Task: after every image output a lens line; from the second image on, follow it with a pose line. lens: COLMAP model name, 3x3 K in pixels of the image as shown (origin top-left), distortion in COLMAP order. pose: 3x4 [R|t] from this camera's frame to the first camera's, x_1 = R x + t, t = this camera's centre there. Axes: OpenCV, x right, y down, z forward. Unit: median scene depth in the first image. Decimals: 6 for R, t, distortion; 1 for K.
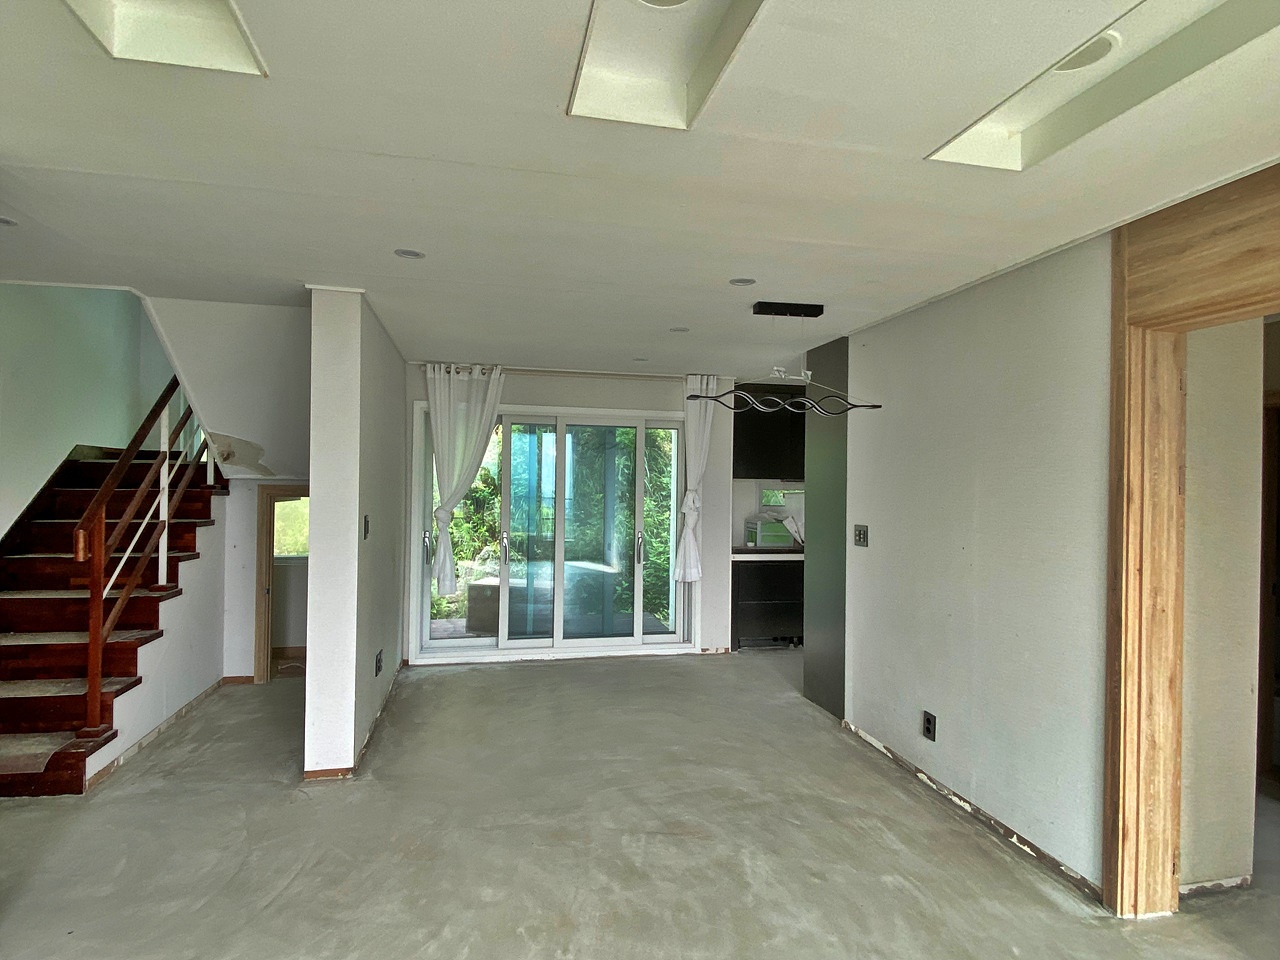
lens RADIAL K [[705.5, 0, 638.2], [0, 705.5, 477.0], [0, 0, 1]] dist [0.000836, -0.000518]
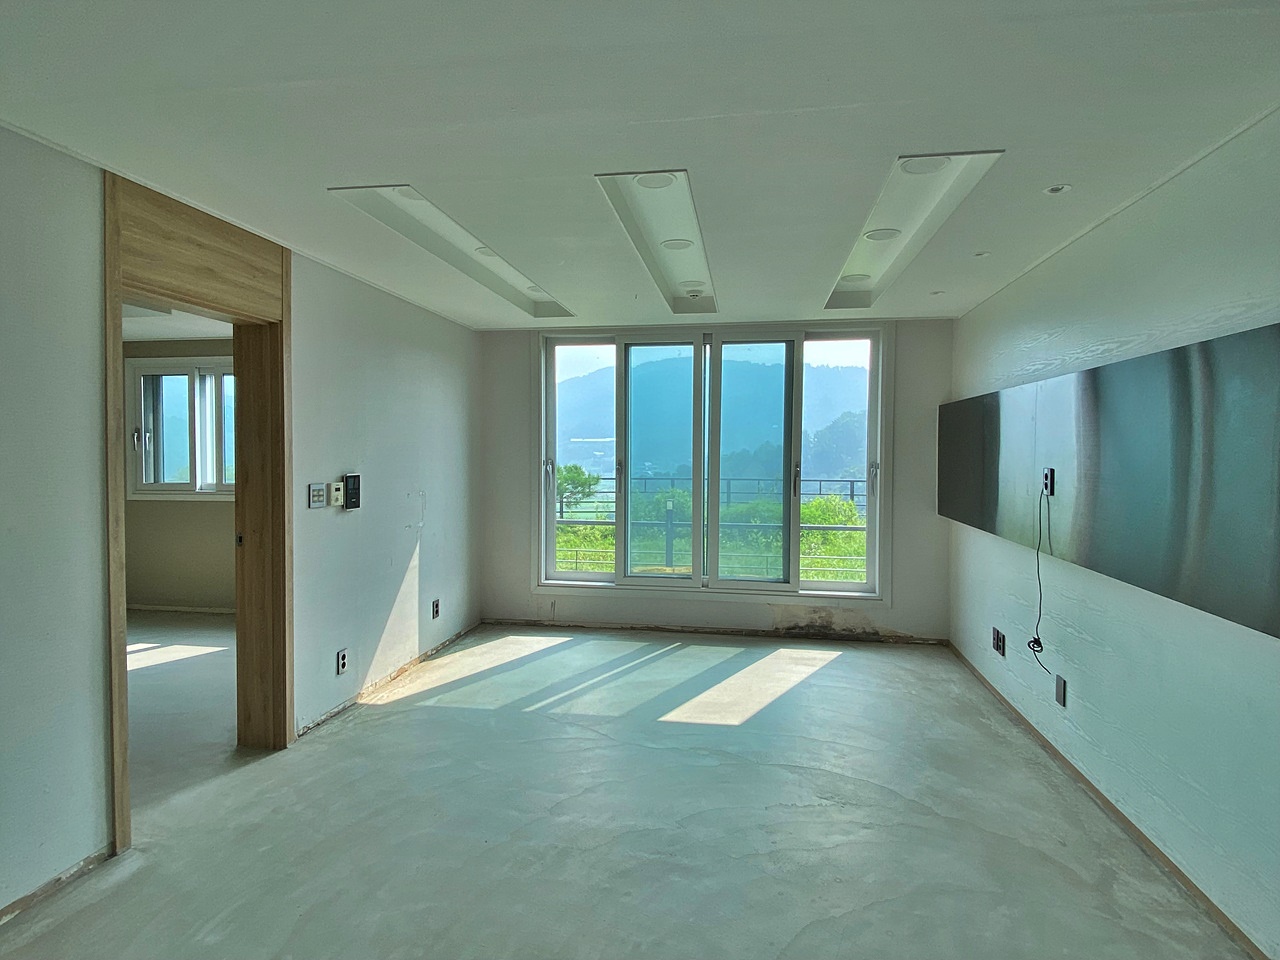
lens RADIAL K [[705.5, 0, 632.8], [0, 705.5, 474.5], [0, 0, 1]] dist [0.000836, -0.000518]
pose [[-0.924086, -0.032375, 0.380811, -0.403699], [-0.019721, 0.999118, 0.037084, 0.018453], [-0.381676, 0.026759, -0.923909, 1.727123]]
